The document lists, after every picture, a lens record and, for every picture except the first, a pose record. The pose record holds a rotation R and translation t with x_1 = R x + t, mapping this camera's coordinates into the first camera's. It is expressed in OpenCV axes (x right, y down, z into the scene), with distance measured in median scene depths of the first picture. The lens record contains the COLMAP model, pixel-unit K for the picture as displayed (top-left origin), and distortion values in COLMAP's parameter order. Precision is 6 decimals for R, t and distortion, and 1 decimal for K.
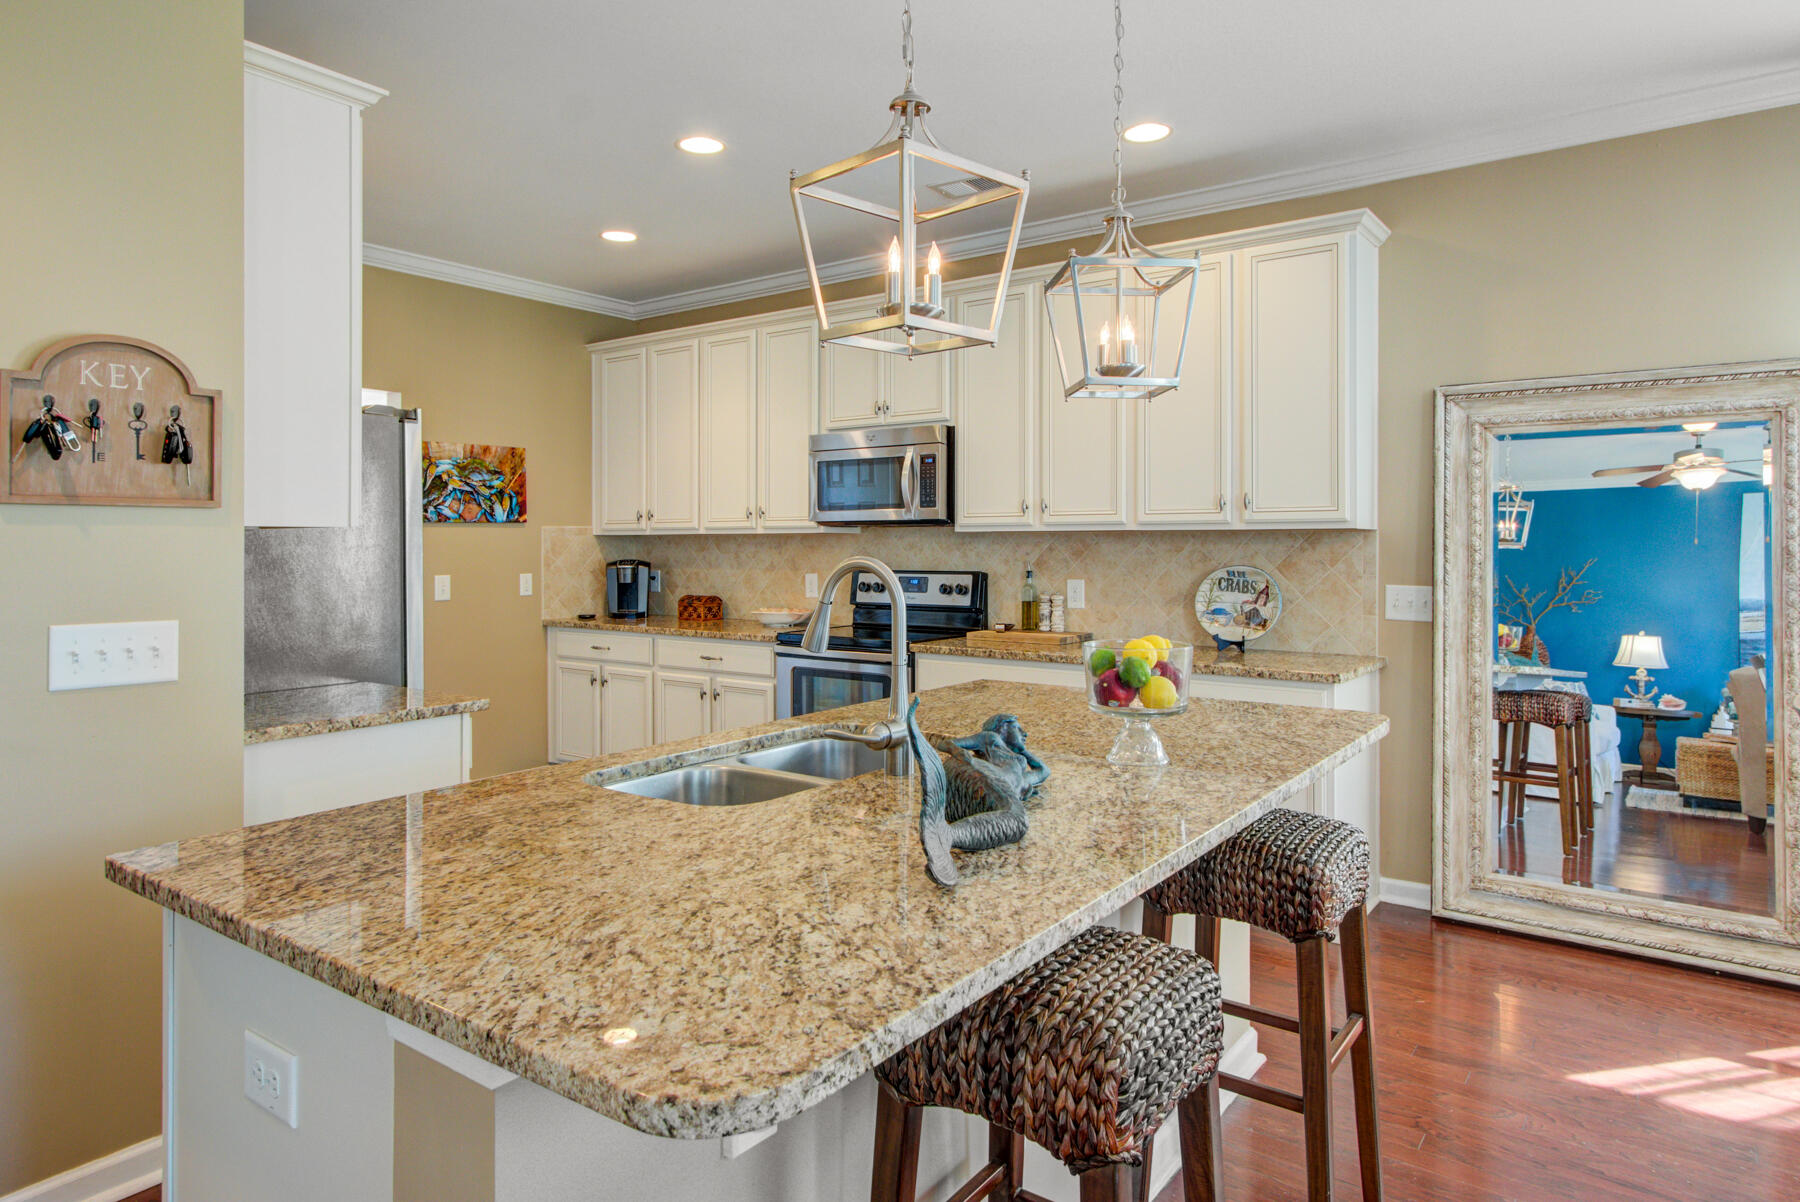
lens RADIAL K [[1087.9, 0, 900.8], [0, 1087.9, 543.4], [0, 0, 1]] dist [0.005019, 0.000601]
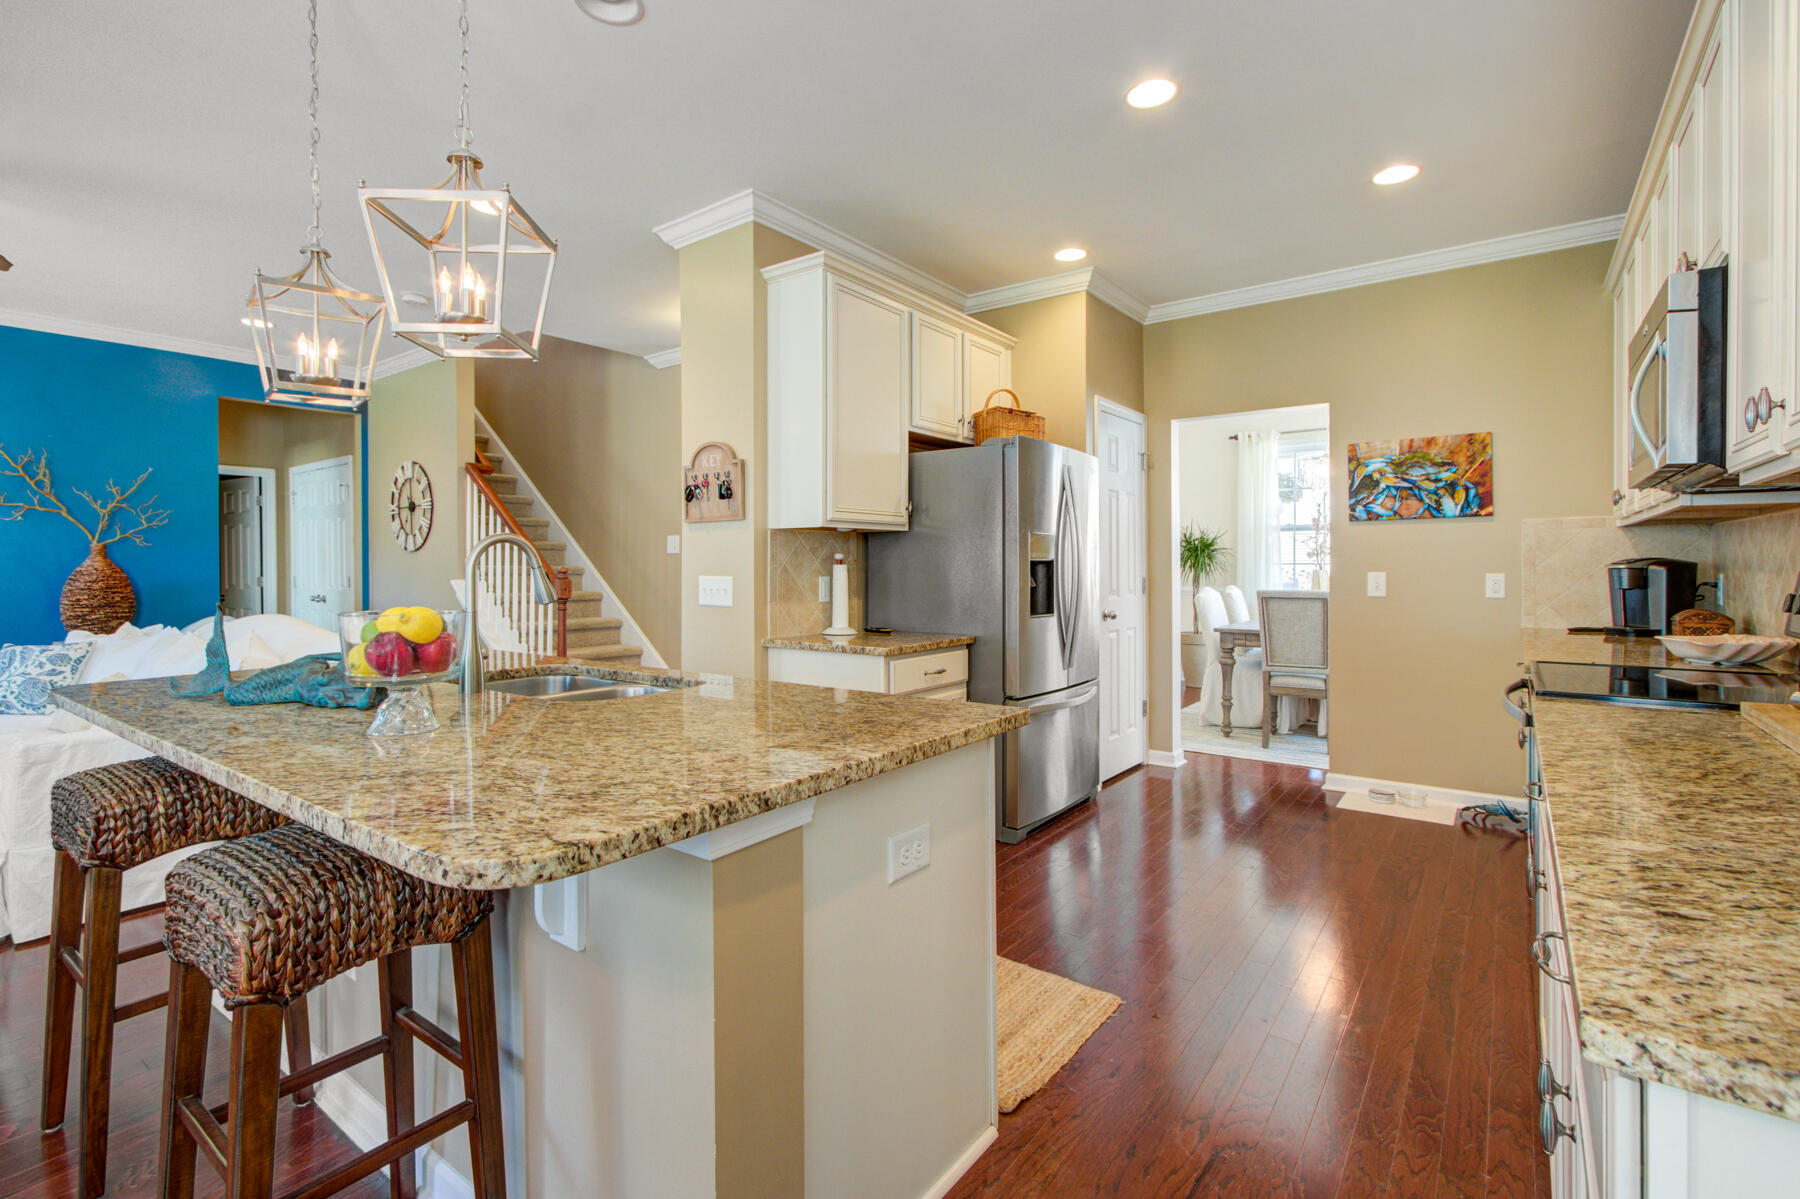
lens RADIAL K [[841.9, 0, 882.3], [0, 841.9, 565.8], [0, 0, 1]] dist [0.000529, 0.002227]
pose [[-0.015328, -0.000231, -0.999882, 0.388408], [0.003613, 0.999993, -0.000286, 0.022447], [0.999876, -0.003617, -0.015327, 0.571420]]
